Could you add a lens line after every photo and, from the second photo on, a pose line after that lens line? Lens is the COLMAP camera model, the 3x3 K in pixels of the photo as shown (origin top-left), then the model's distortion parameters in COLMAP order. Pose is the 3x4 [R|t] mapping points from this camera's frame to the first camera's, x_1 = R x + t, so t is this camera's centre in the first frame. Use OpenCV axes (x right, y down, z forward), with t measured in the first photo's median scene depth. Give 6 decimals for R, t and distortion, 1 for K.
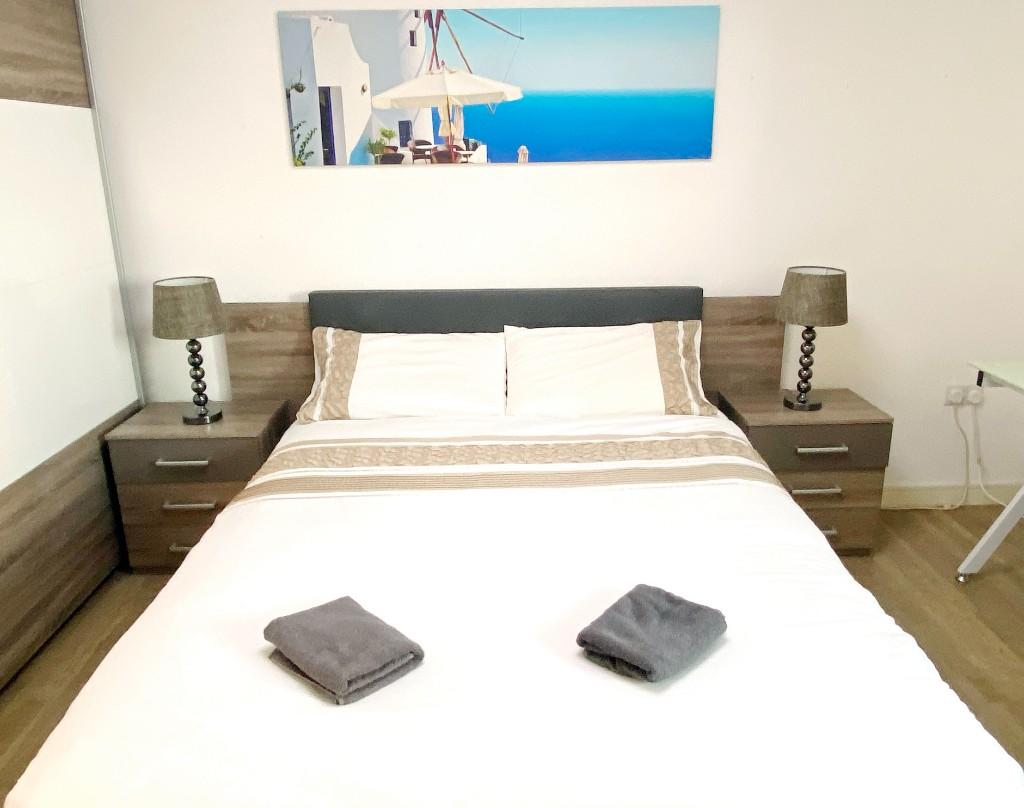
lens RADIAL K [[802.3, 0, 525.0], [0, 802.3, 399.6], [0, 0, 1]] dist [0.091783, -0.133631]
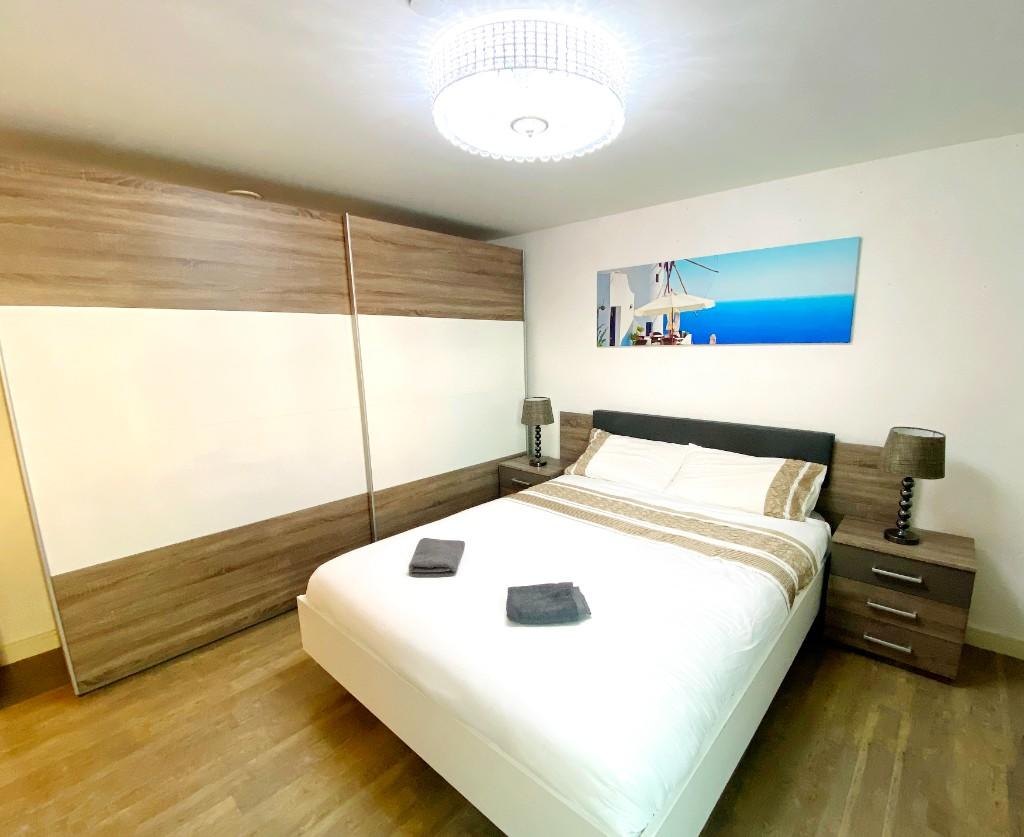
lens RADIAL K [[469.4, 0, 538.3], [0, 469.4, 442.9], [0, 0, 1]] dist [0.001337, -0.000033]
pose [[0.729370, 0.142504, -0.669112, 0.412297], [-0.196080, 0.980576, -0.004901, -0.025550], [0.655417, 0.134774, 0.743145, 0.094079]]
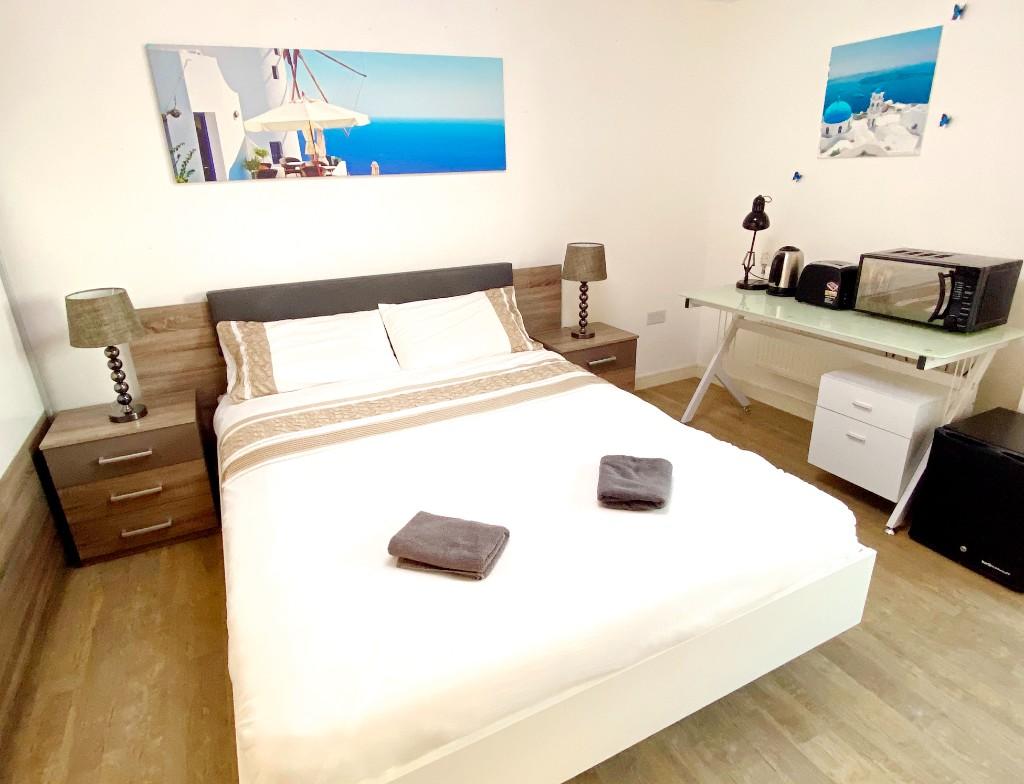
lens RADIAL K [[594.5, 0, 512.0], [0, 594.5, 392.0], [0, 0, 1]] dist [0.050059, -0.064676]
pose [[0.903871, -0.166267, 0.394174, -0.243728], [0.143229, 0.985823, 0.087396, -0.005531], [-0.403117, -0.022538, 0.914871, 0.035482]]
